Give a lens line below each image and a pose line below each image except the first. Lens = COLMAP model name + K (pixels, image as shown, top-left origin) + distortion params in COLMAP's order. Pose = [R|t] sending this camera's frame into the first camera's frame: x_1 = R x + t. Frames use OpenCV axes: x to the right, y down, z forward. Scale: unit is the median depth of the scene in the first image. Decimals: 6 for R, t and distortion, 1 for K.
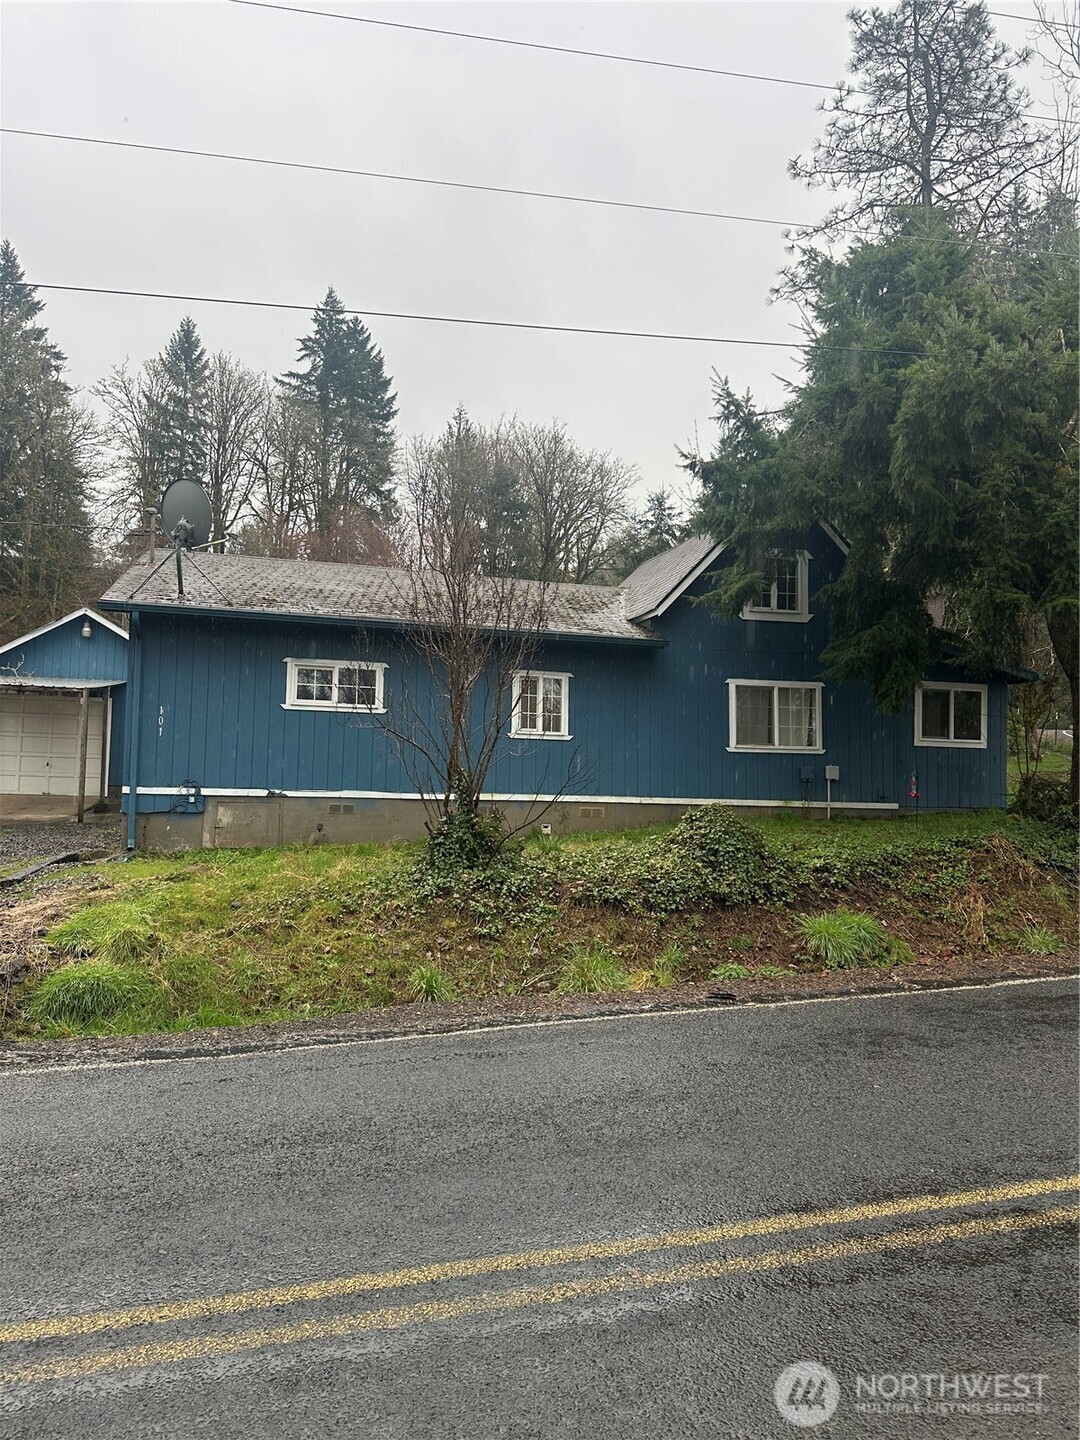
lens RADIAL K [[991.8, 0, 531.1], [0, 991.8, 726.7], [0, 0, 1]] dist [0.163842, -0.312823]
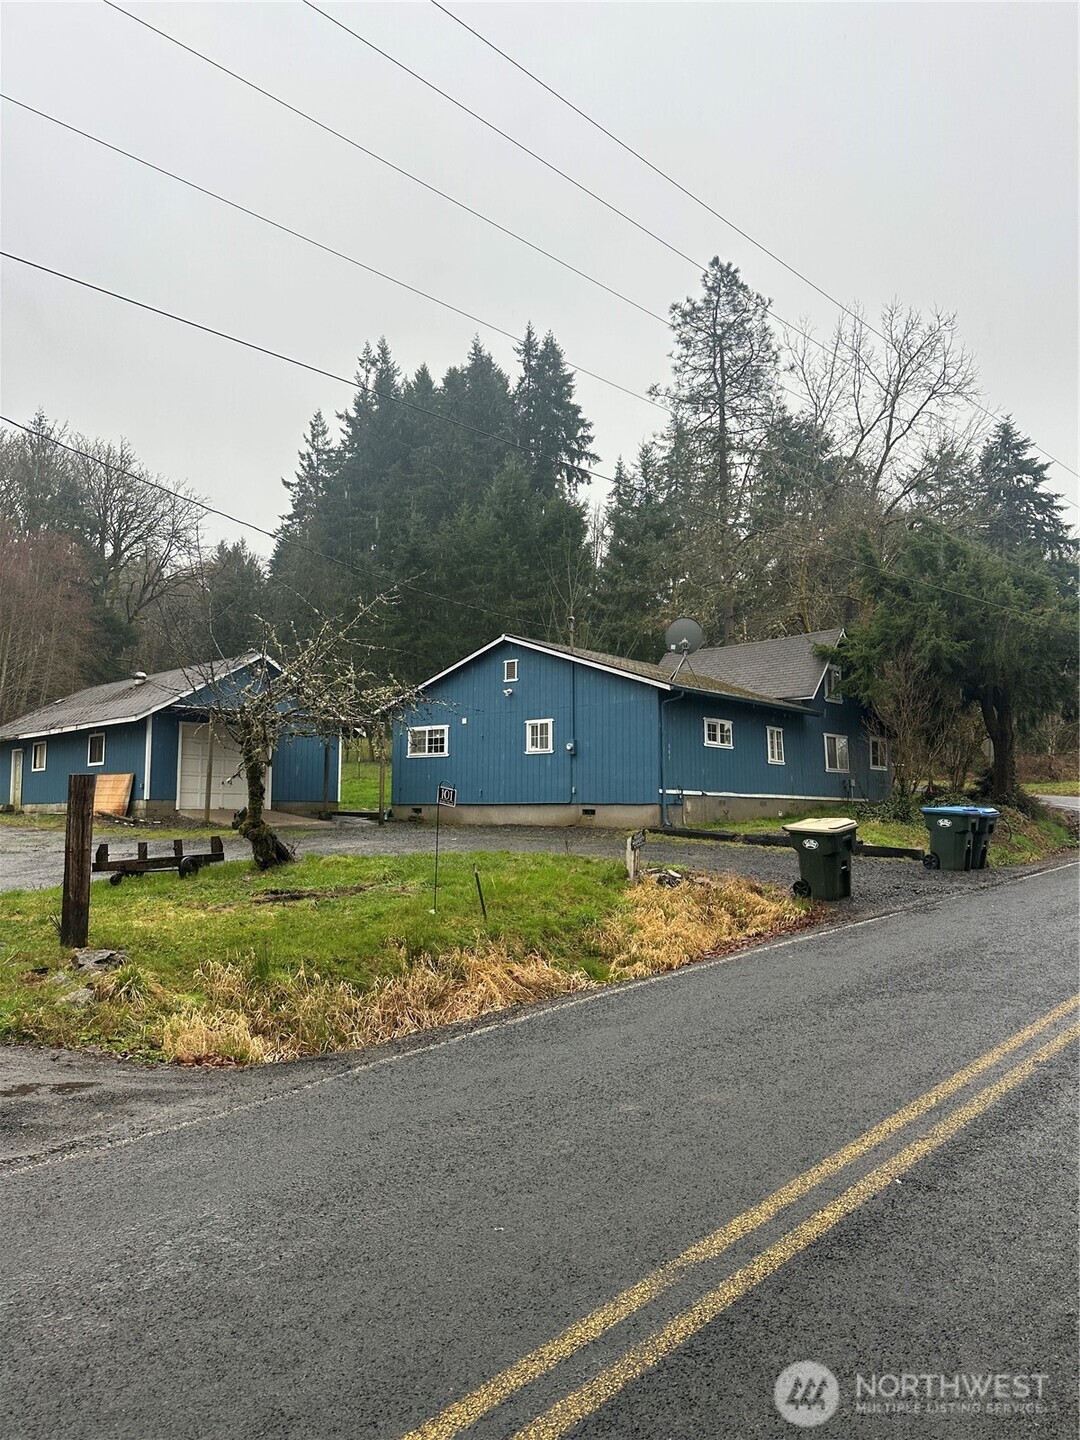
lens RADIAL K [[991.8, 0, 531.1], [0, 991.8, 726.7], [0, 0, 1]] dist [0.163842, -0.312823]
pose [[0.811859, 0.031008, 0.583029, -1.434449], [-0.015495, 0.999381, -0.031575, 0.008210], [-0.583648, 0.016600, 0.811837, -0.240996]]
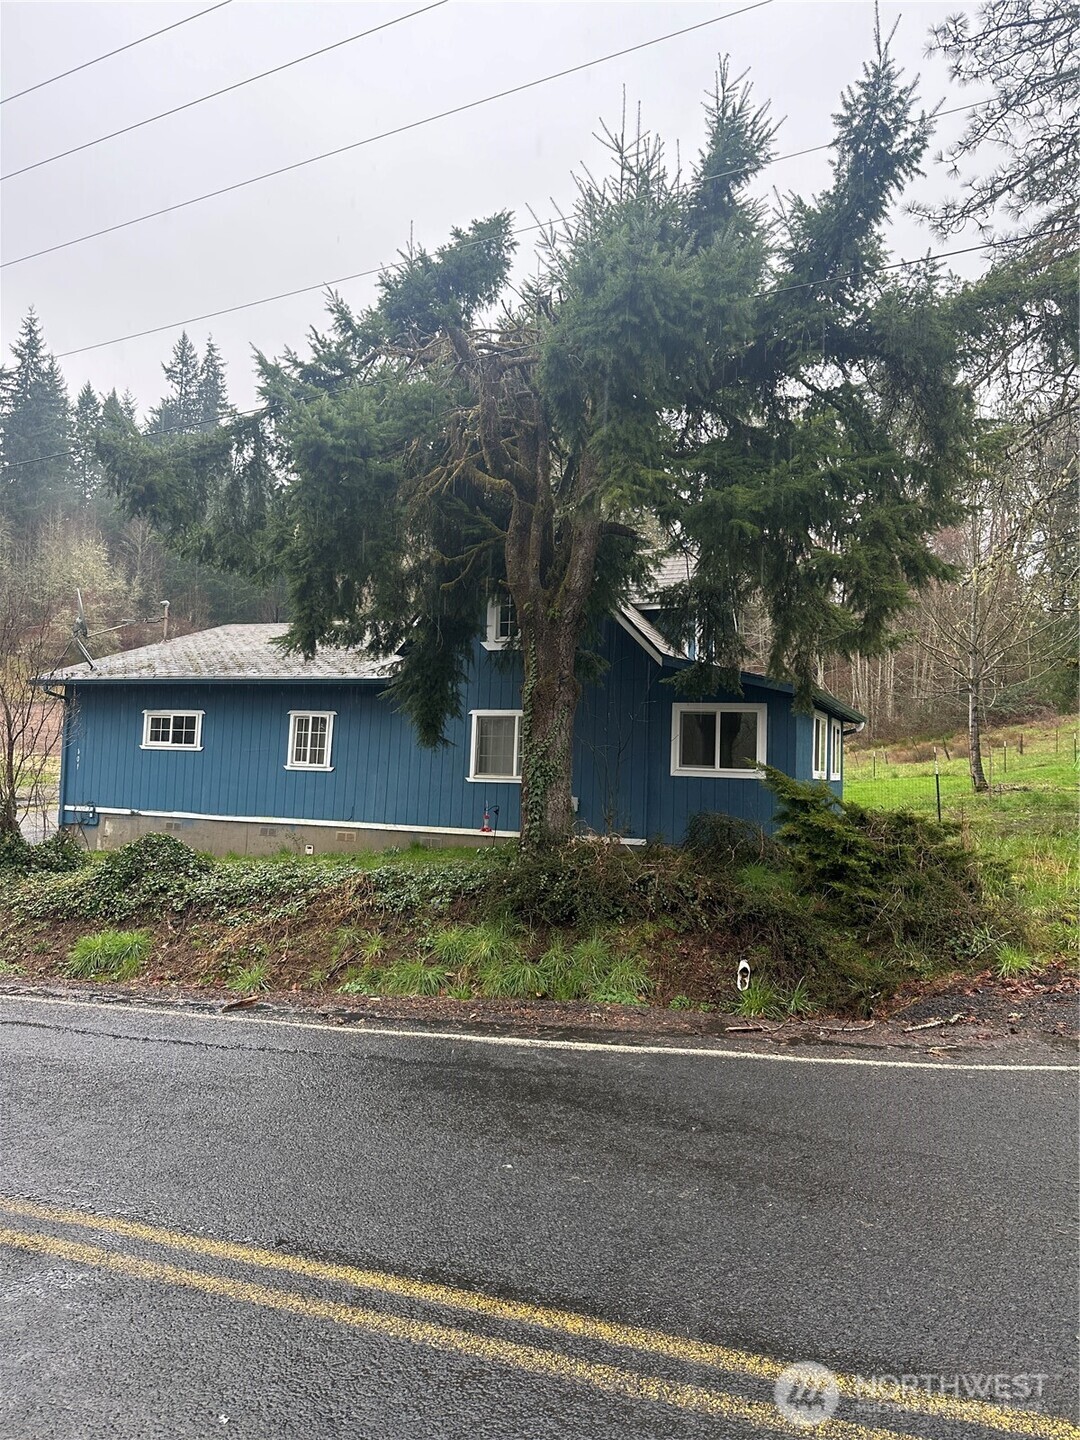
lens RADIAL K [[991.8, 0, 531.1], [0, 991.8, 726.7], [0, 0, 1]] dist [0.163842, -0.312823]
pose [[0.777896, -0.035402, -0.627395, 0.936255], [0.005327, 0.998747, -0.049751, 0.020962], [0.628370, 0.035359, 0.777111, 0.264323]]
